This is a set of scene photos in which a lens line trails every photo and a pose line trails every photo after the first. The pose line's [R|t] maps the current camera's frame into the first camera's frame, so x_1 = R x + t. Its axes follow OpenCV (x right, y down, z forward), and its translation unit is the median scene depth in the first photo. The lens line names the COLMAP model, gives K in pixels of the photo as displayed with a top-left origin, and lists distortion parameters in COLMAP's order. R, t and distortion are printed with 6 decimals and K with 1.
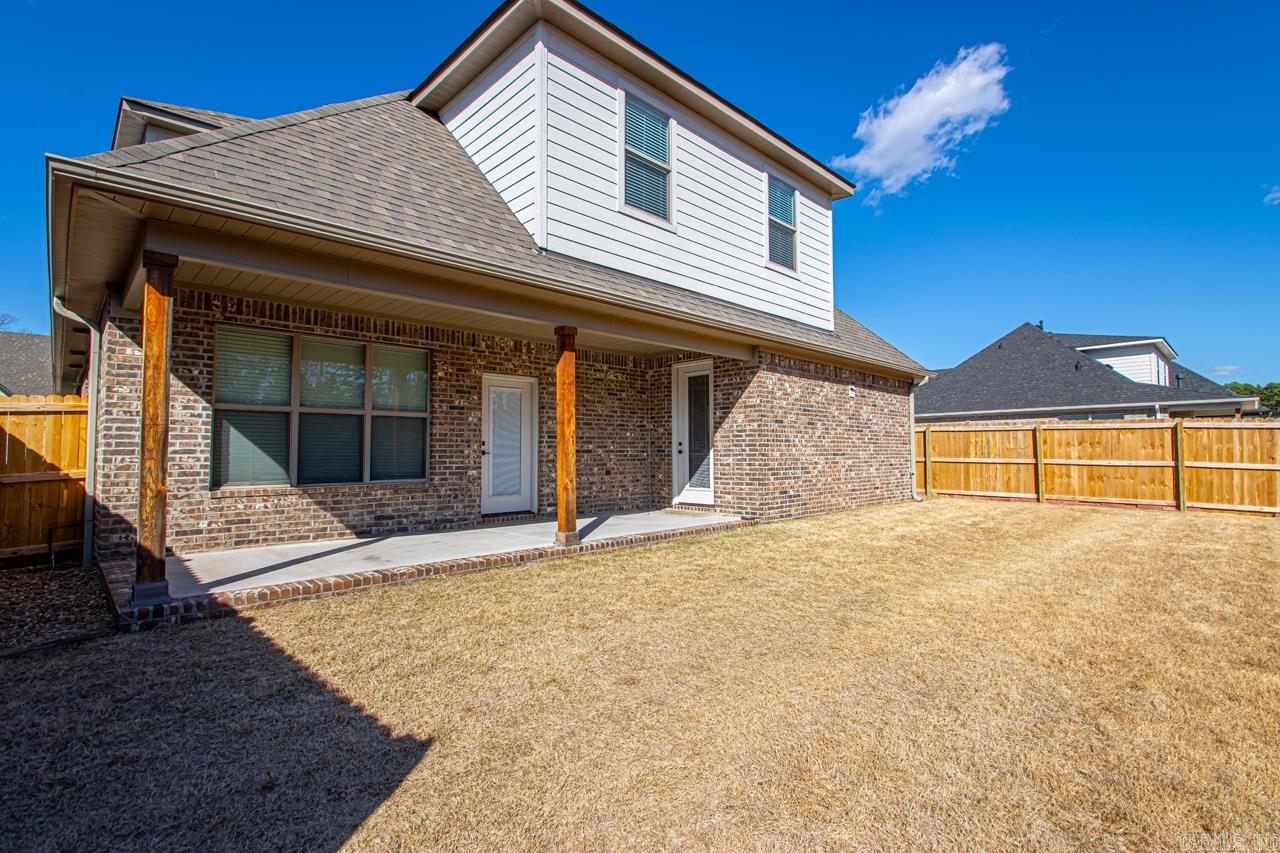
lens RADIAL K [[591.8, 0, 650.4], [0, 591.8, 423.5], [0, 0, 1]] dist [0.019248, -0.018937]
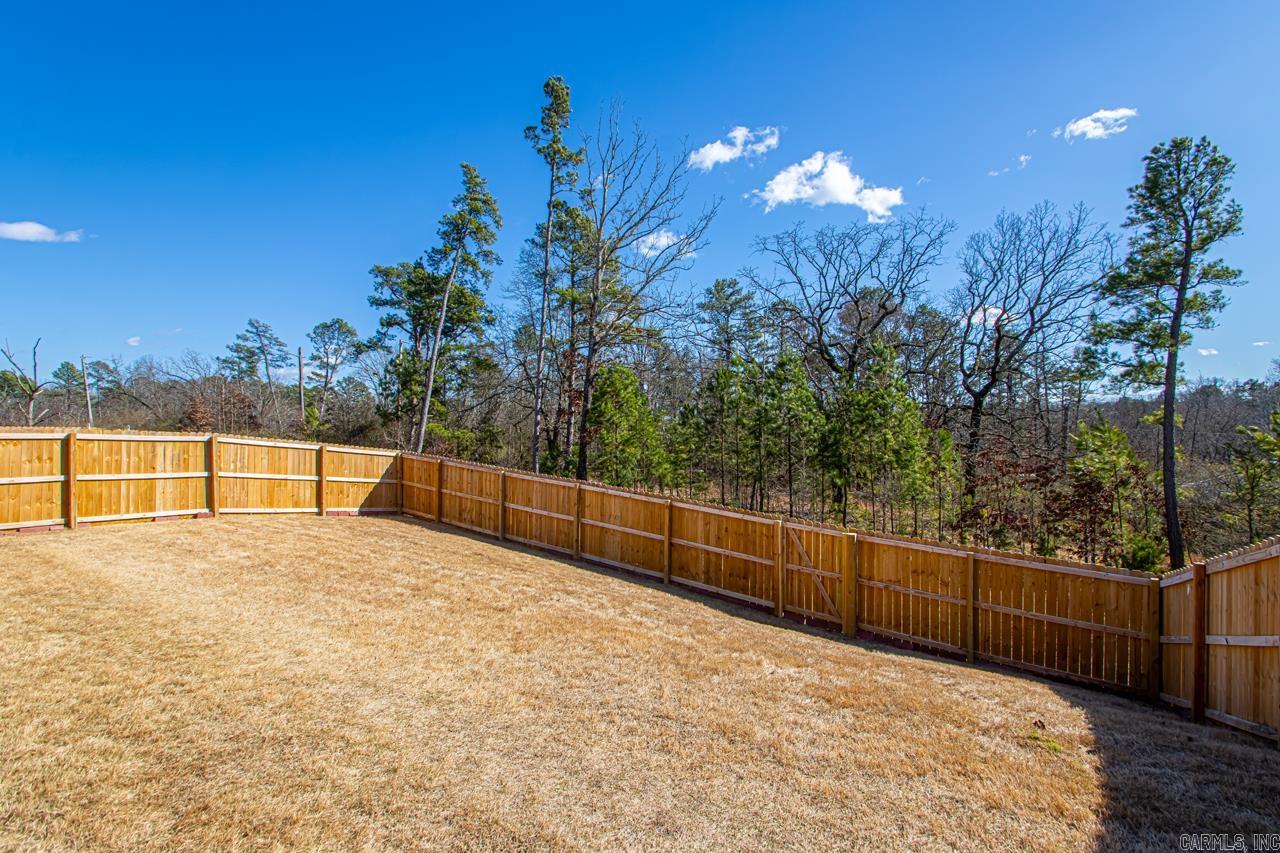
lens RADIAL K [[592.8, 0, 650.3], [0, 592.8, 430.2], [0, 0, 1]] dist [0.012680, -0.016151]
pose [[-0.260785, 0.006047, 0.965378, -0.293945], [-0.045332, 0.998801, -0.018502, -0.037617], [-0.964332, -0.048587, -0.260199, 0.436409]]
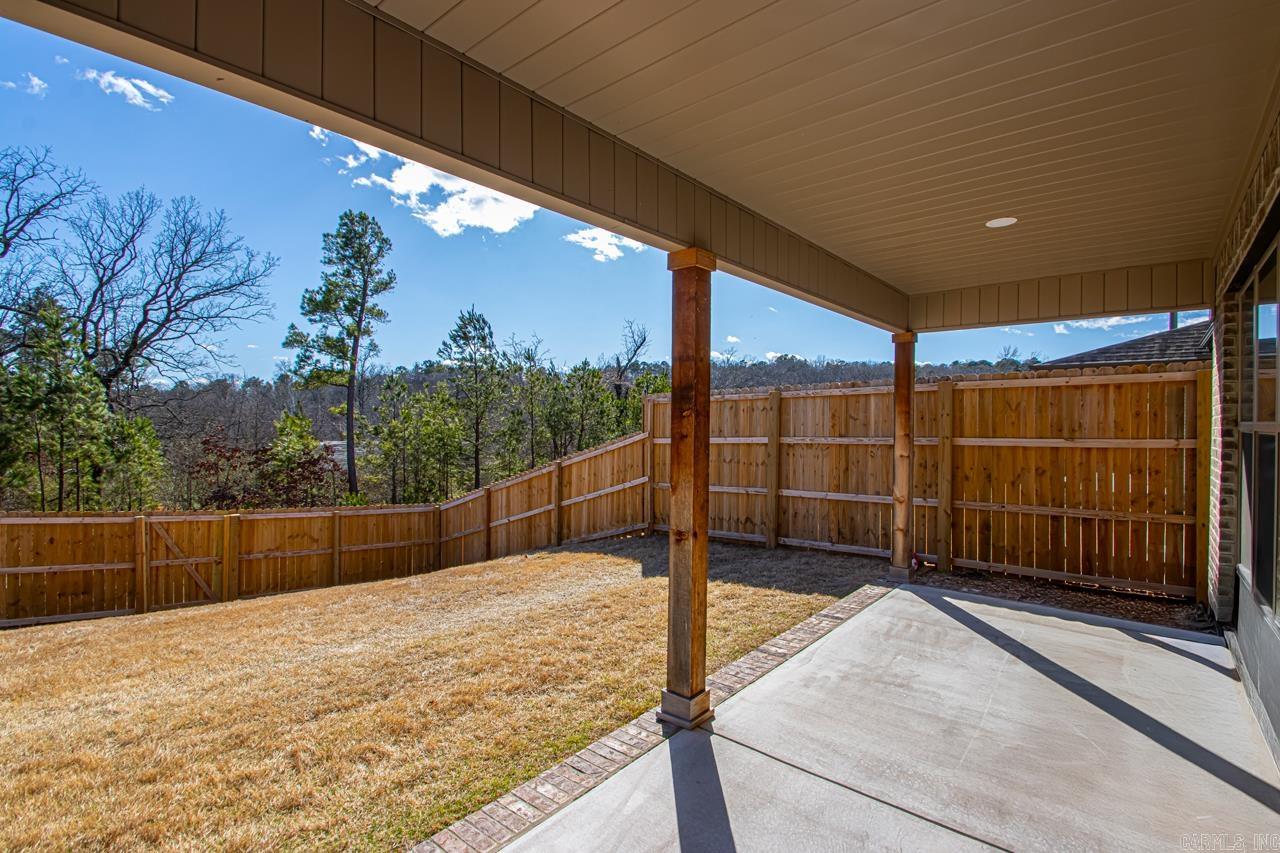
lens RADIAL K [[592.8, 0, 650.3], [0, 592.8, 430.2], [0, 0, 1]] dist [0.012680, -0.016151]
pose [[-0.995793, 0.001479, -0.091619, -0.045721], [0.004686, 0.999384, -0.034792, -0.005849], [0.091511, -0.035075, -0.995186, 1.007403]]
